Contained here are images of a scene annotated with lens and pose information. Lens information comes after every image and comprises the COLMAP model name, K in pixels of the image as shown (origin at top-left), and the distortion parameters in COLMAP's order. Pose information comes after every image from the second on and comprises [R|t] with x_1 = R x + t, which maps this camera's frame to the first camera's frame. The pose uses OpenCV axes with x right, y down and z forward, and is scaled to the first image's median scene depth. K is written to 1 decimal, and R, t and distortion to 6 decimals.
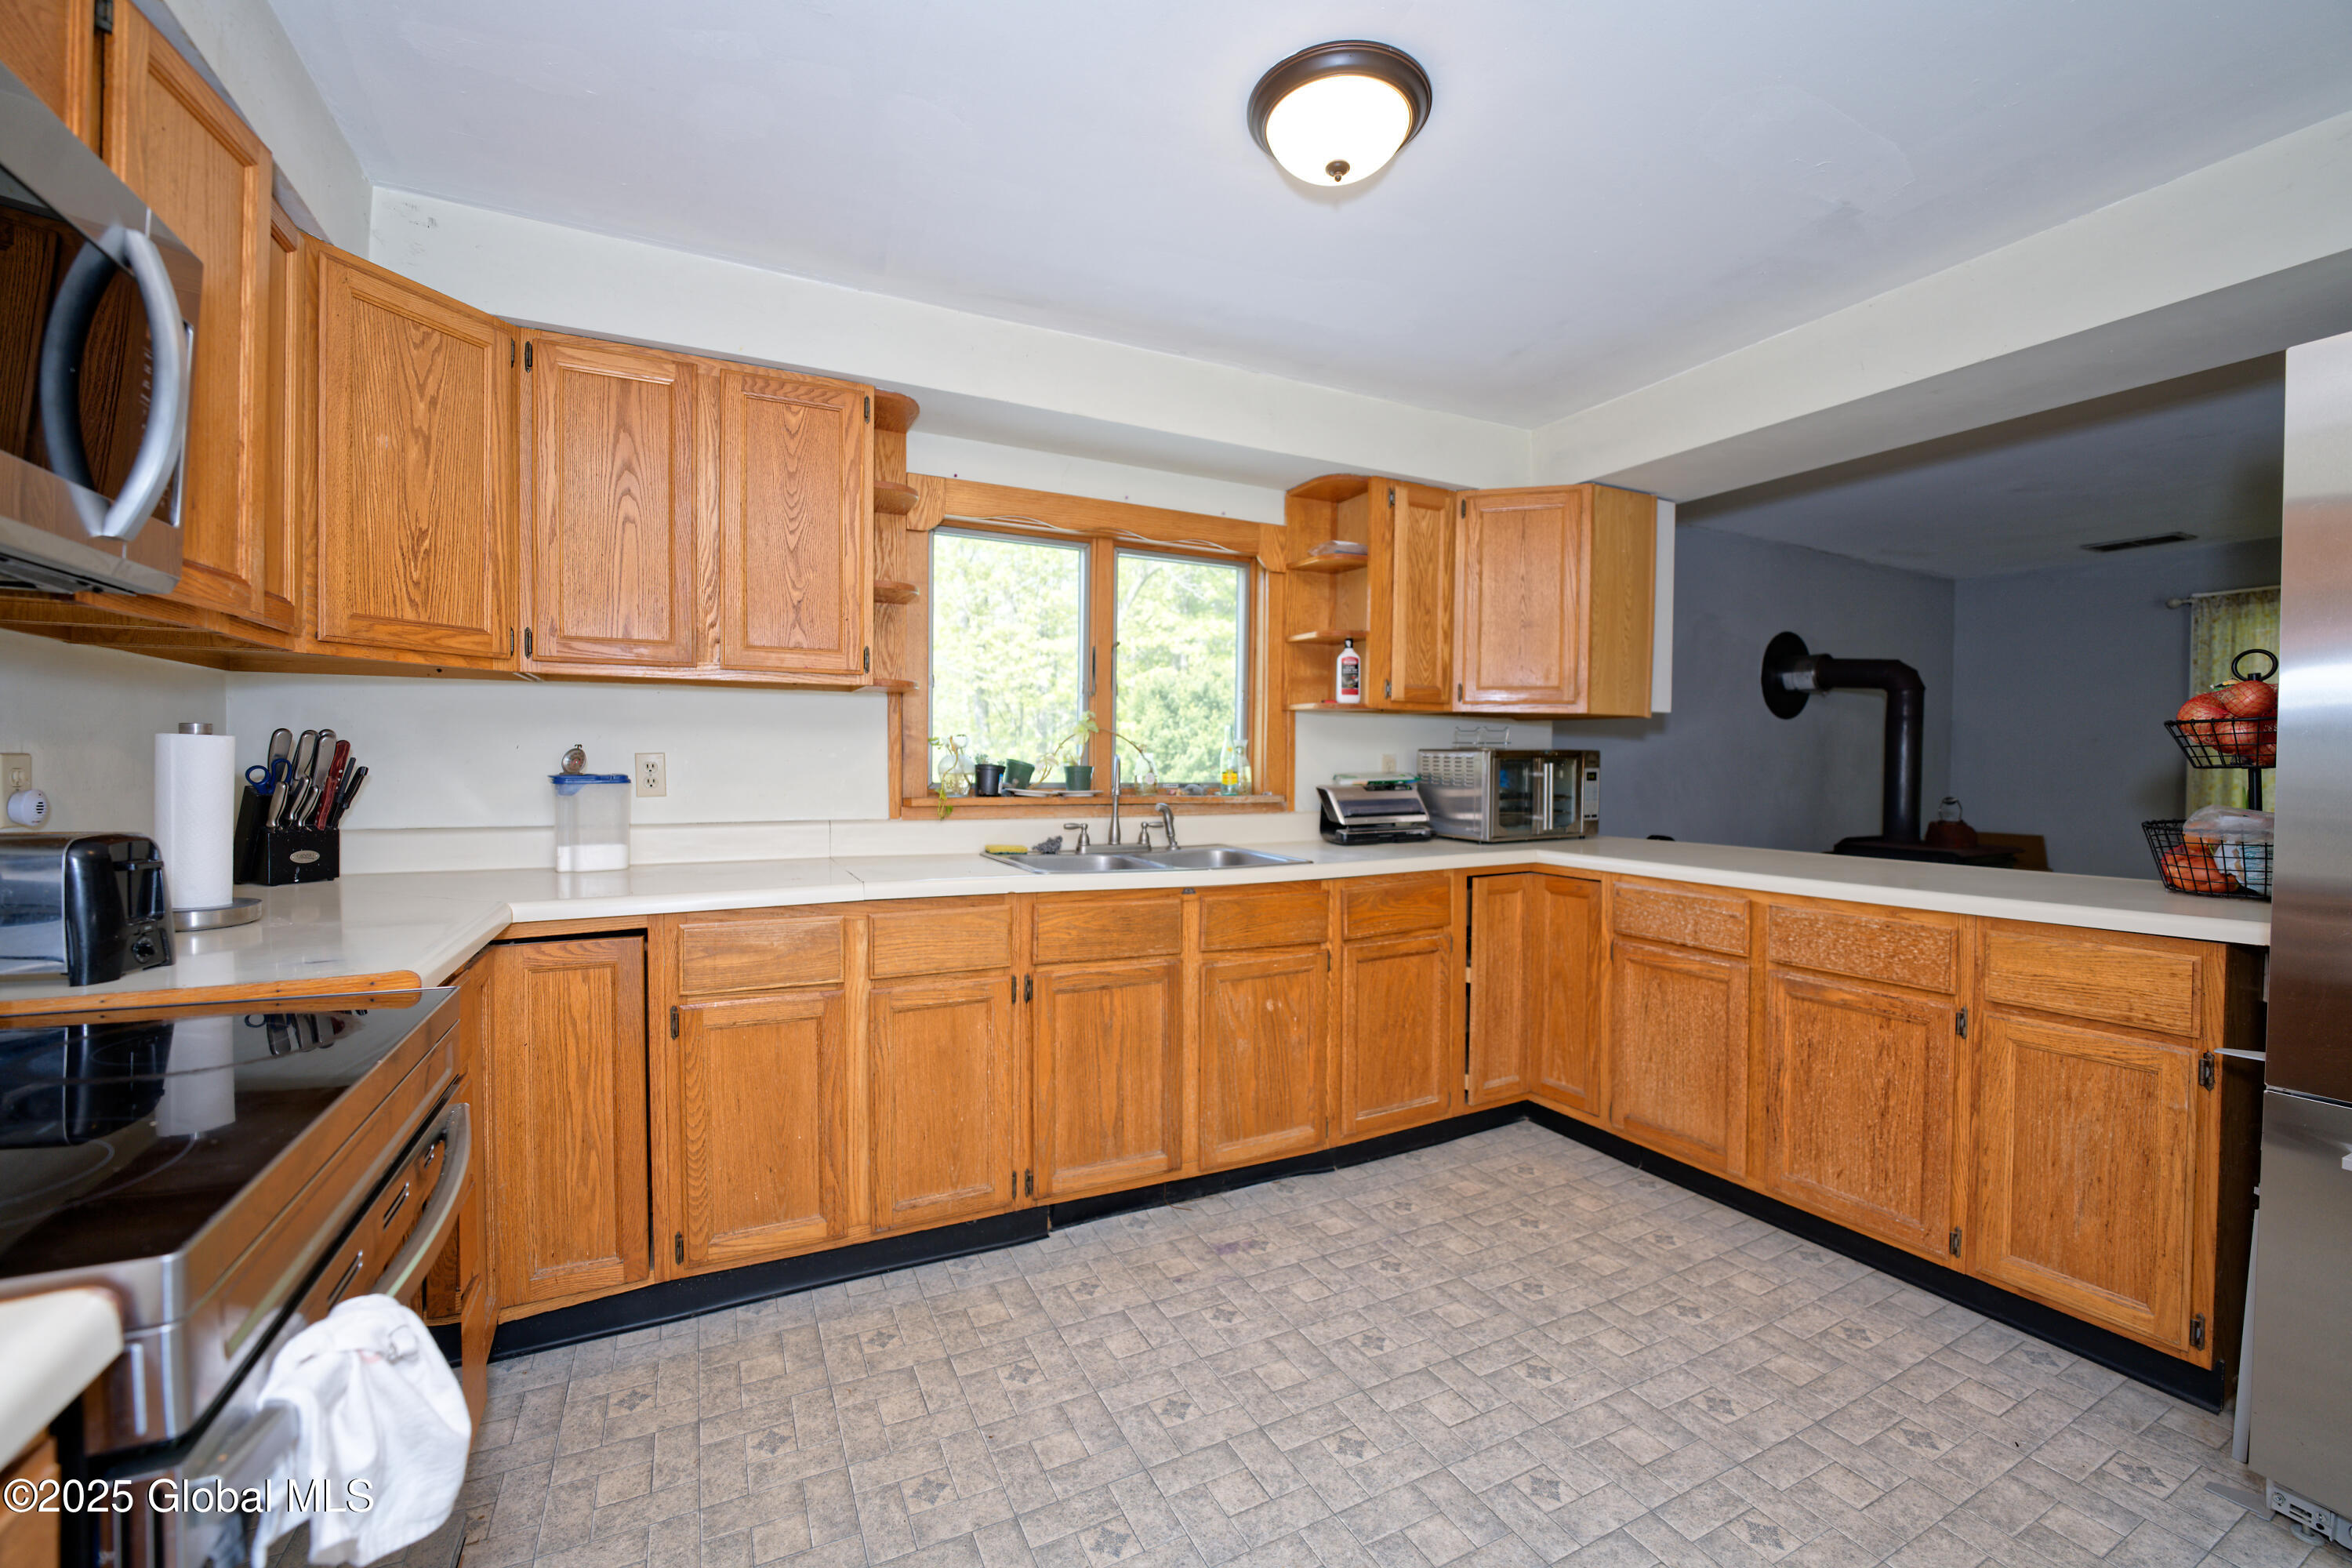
lens RADIAL K [[951.1, 0, 1174.5], [0, 951.1, 778.9], [0, 0, 1]] dist [-0.031986, 0.002976]
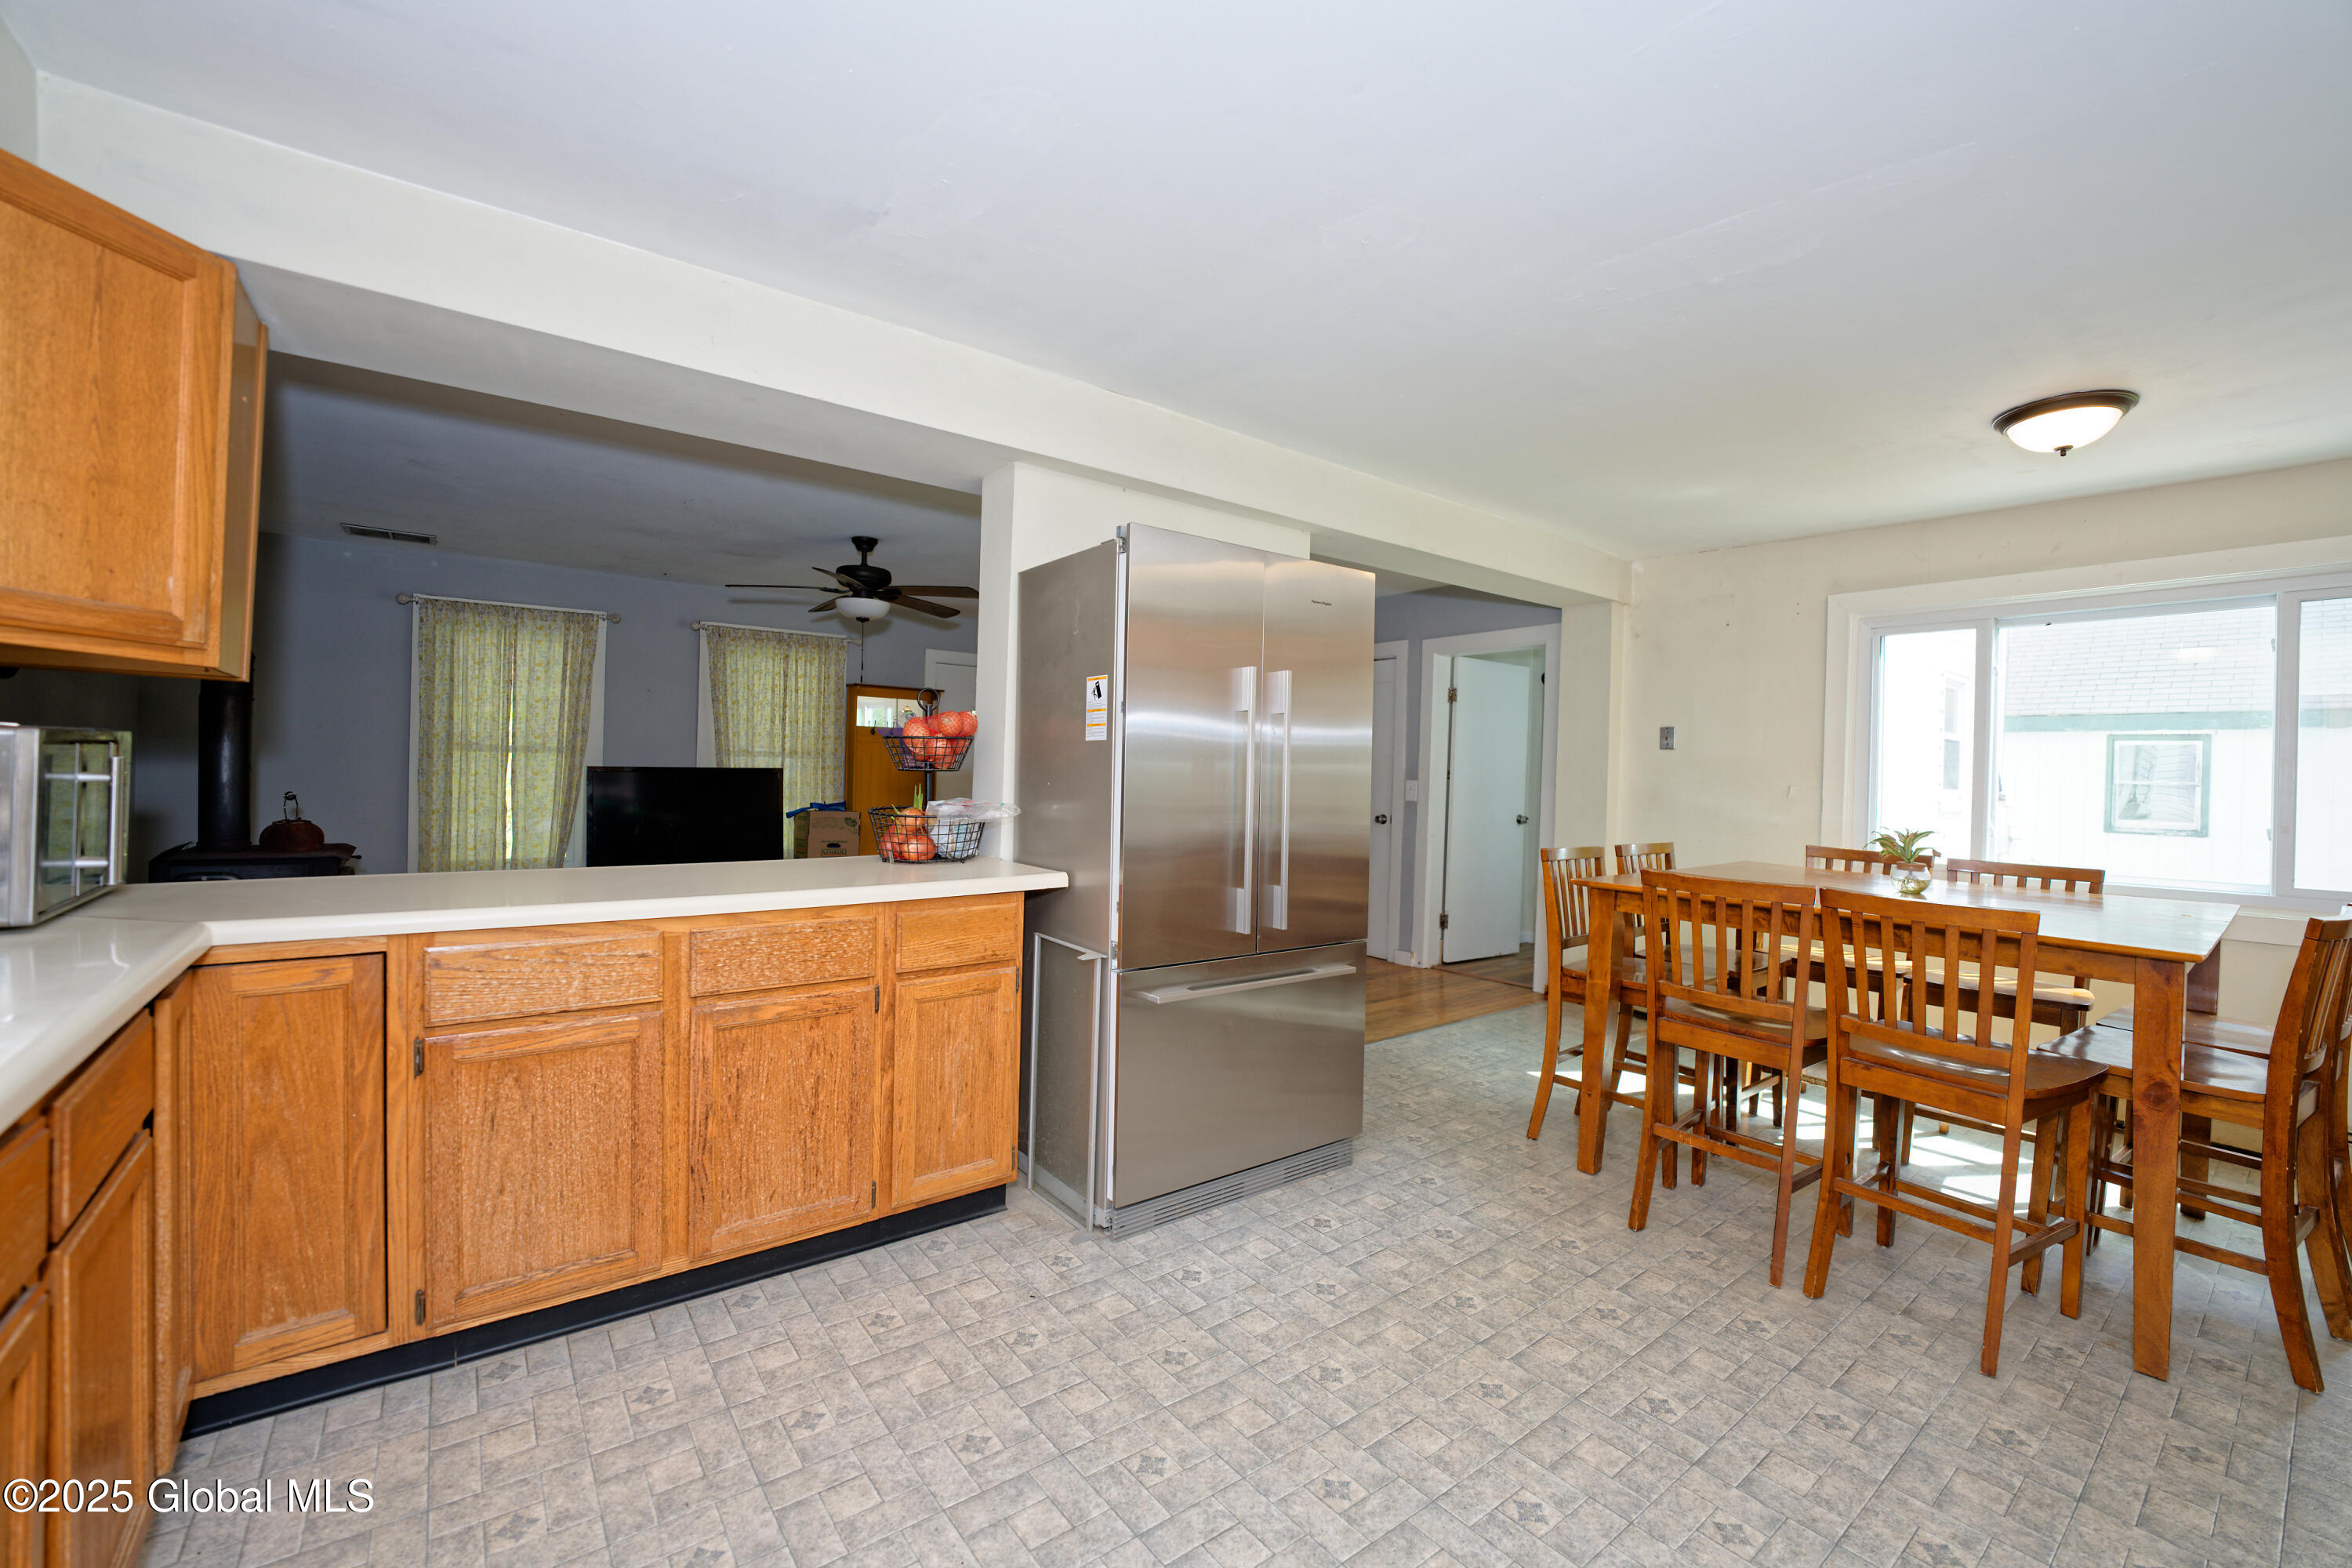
lens RADIAL K [[951.1, 0, 1174.5], [0, 951.1, 778.9], [0, 0, 1]] dist [-0.031986, 0.002976]
pose [[-0.191029, -0.019532, 0.981390, -0.293536], [-0.006233, 0.999806, 0.018685, -0.023943], [-0.981565, -0.002547, -0.191114, 0.748180]]
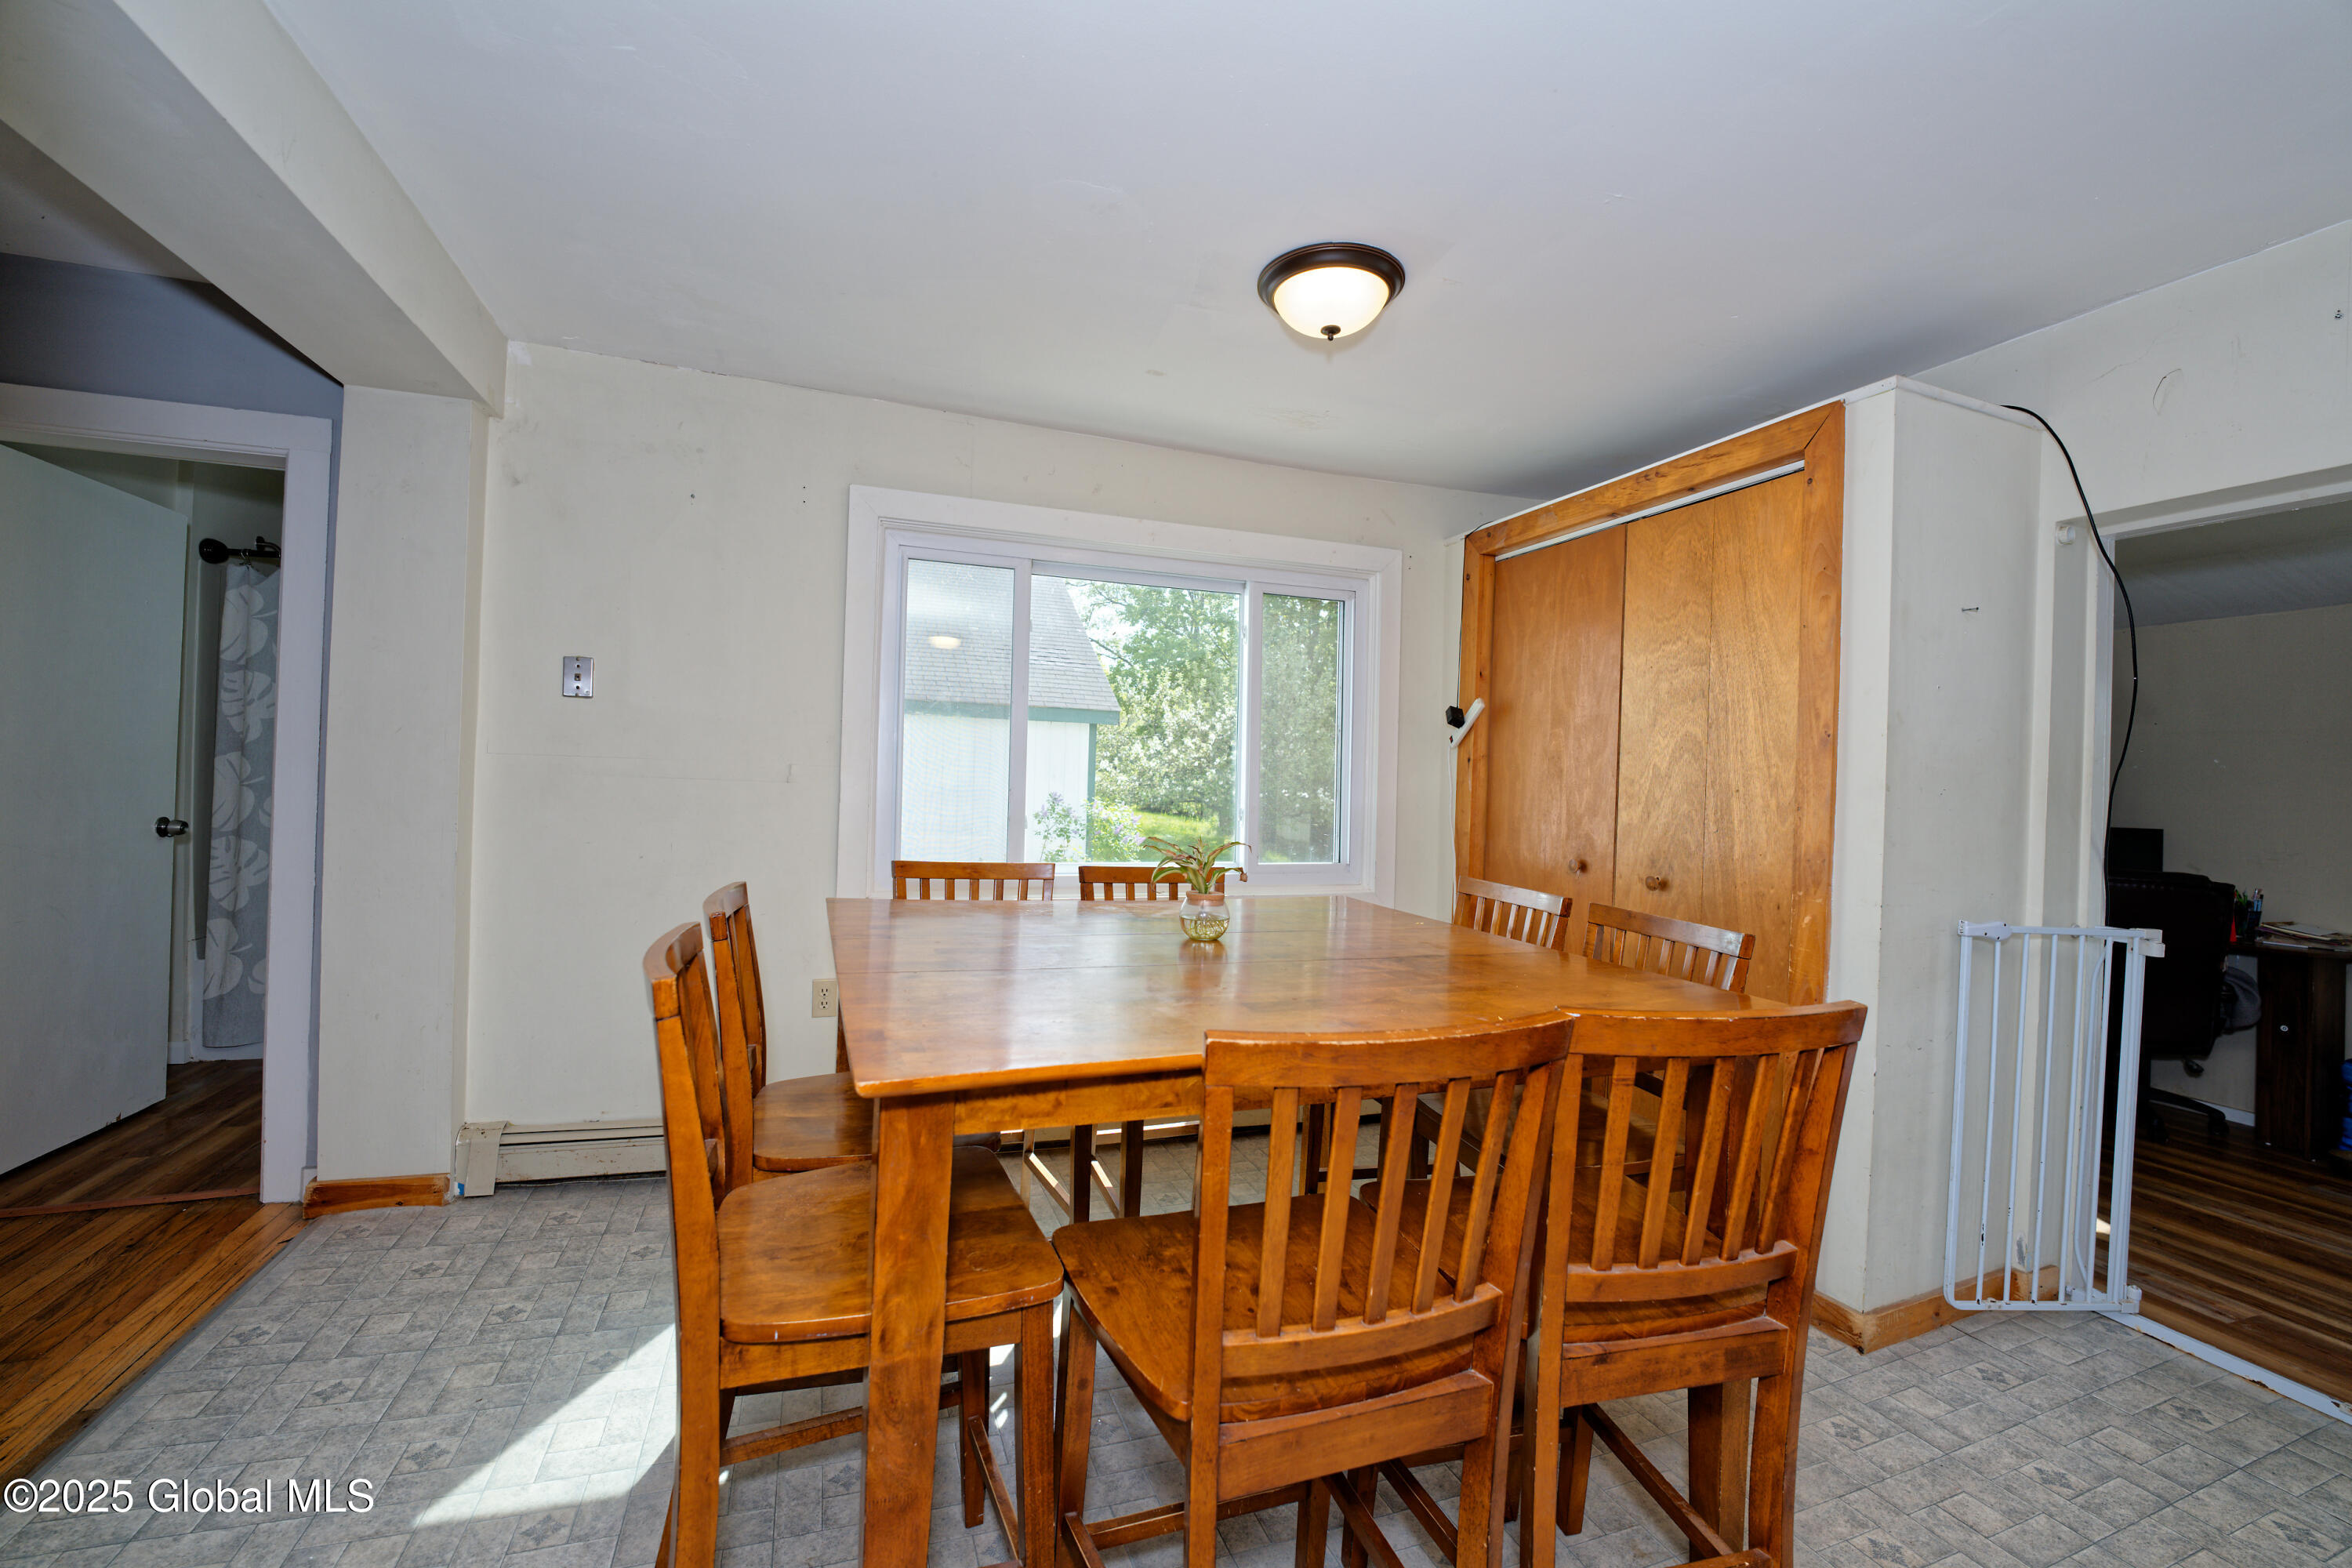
lens RADIAL K [[953.3, 0, 1176.0], [0, 953.3, 784.0], [0, 0, 1]] dist [-0.041949, 0.006845]
pose [[-0.993062, -0.036980, 0.111625, 0.671452], [-0.034036, 0.999024, 0.028167, -0.010987], [-0.112558, 0.024172, -0.993351, 0.352294]]
